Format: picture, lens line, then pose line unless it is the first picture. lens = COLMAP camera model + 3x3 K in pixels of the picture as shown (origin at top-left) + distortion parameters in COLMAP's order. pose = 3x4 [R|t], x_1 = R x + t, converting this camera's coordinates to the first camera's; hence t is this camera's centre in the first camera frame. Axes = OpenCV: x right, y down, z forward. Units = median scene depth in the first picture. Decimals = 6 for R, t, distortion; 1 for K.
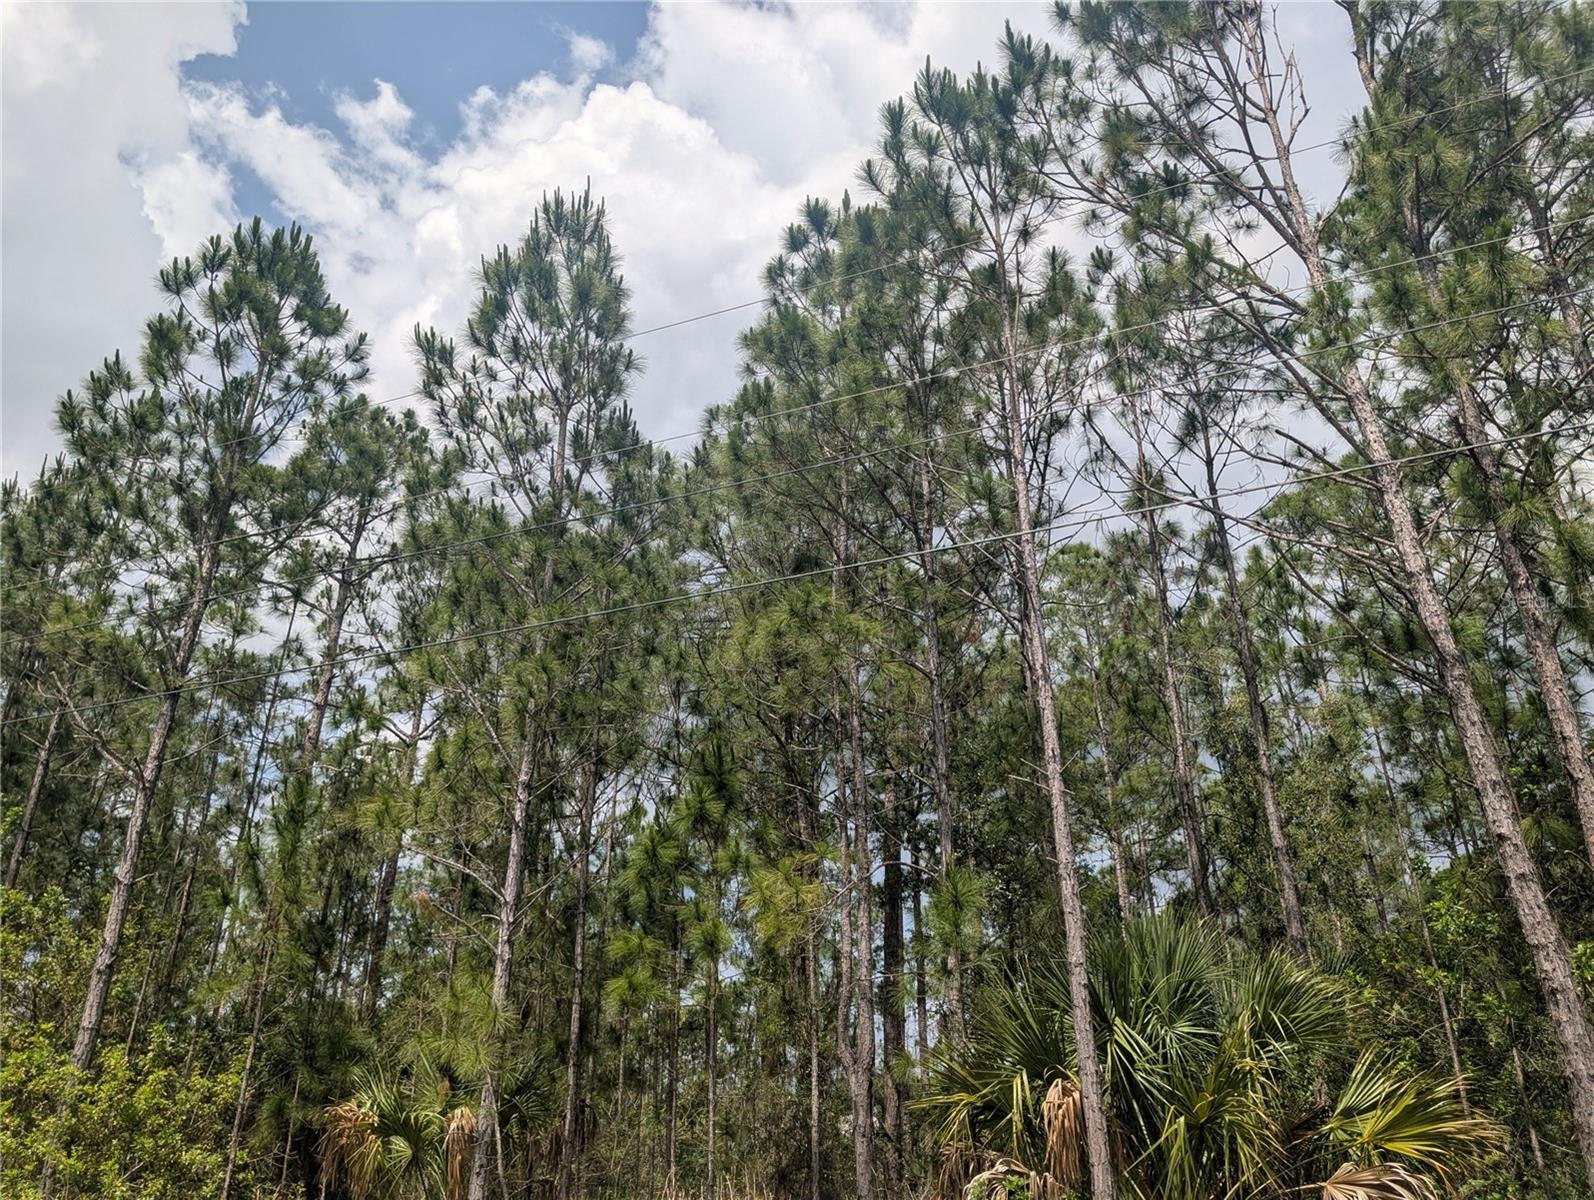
lens RADIAL K [[1153.1, 0, 800.1], [0, 1153.1, 599.4], [0, 0, 1]] dist [0.031624, -0.027863]
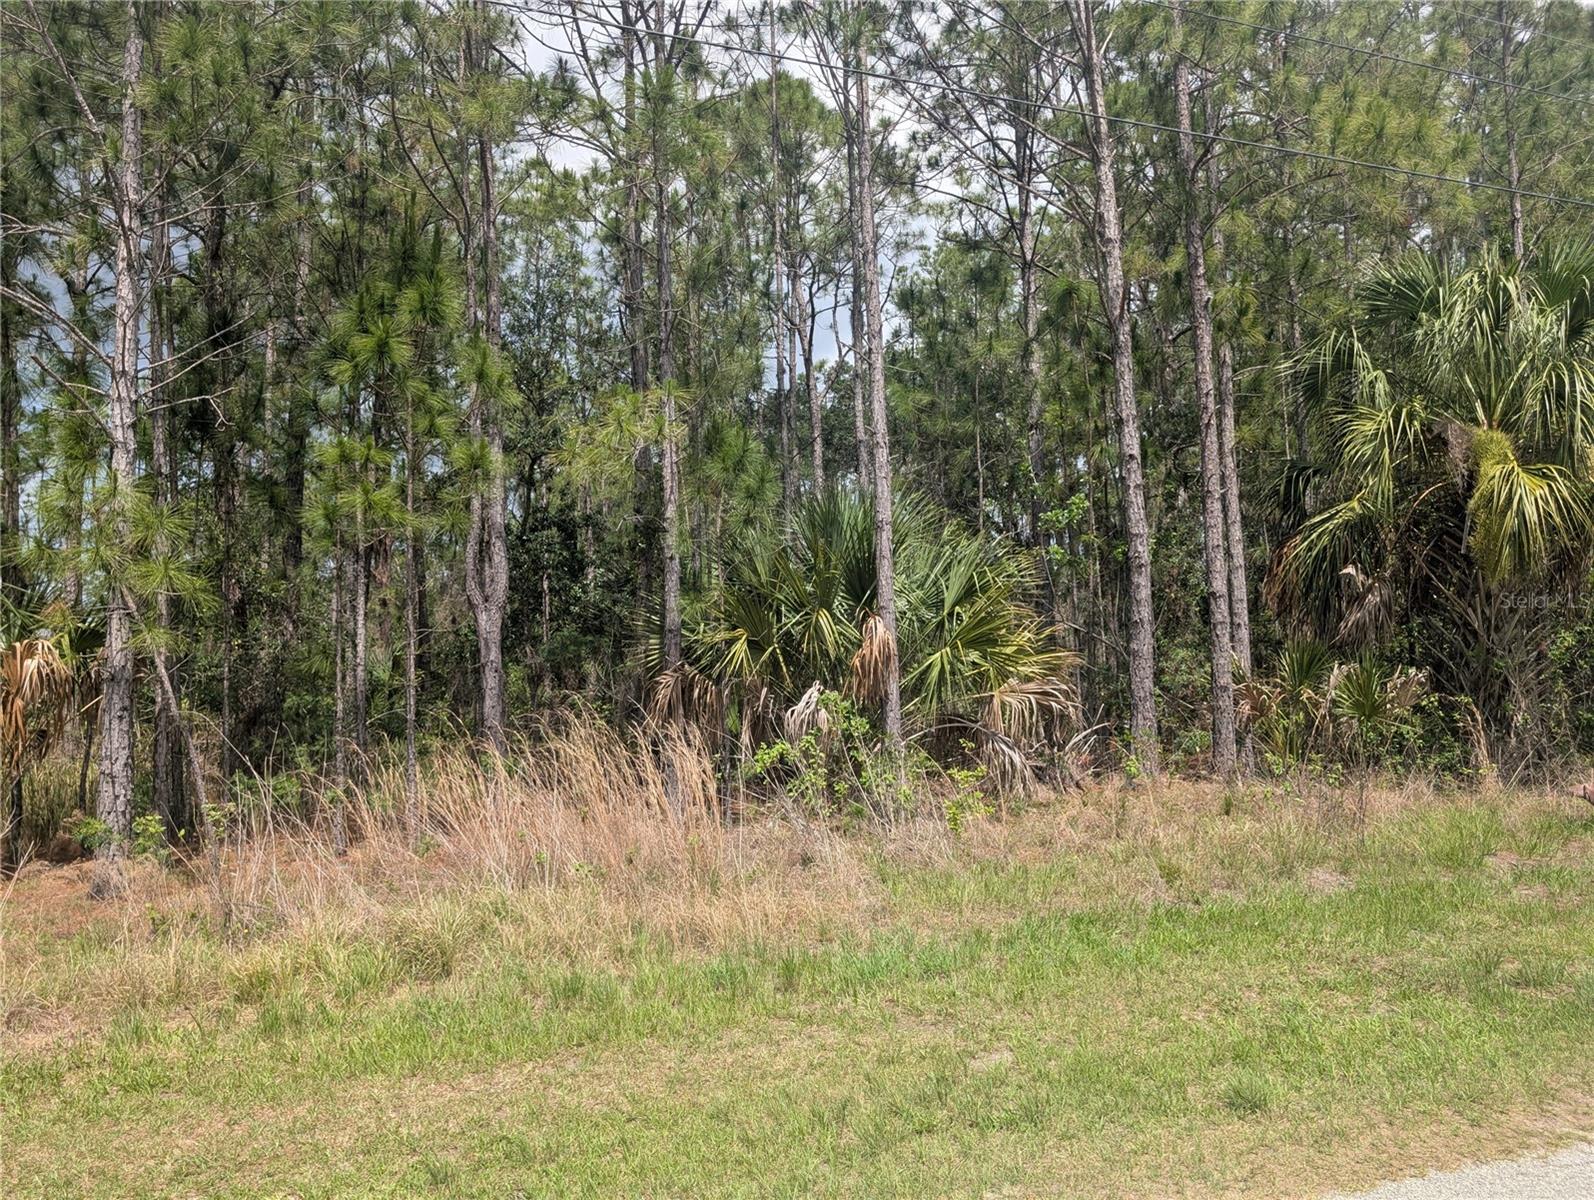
lens RADIAL K [[1153.1, 0, 790.6], [0, 1153.1, 602.3], [0, 0, 1]] dist [0.031624, -0.027863]
pose [[0.722972, 0.029699, 0.690238, -0.597816], [-0.276117, 0.928236, 0.249273, 0.140702], [-0.633301, -0.370804, 0.679289, 0.291695]]
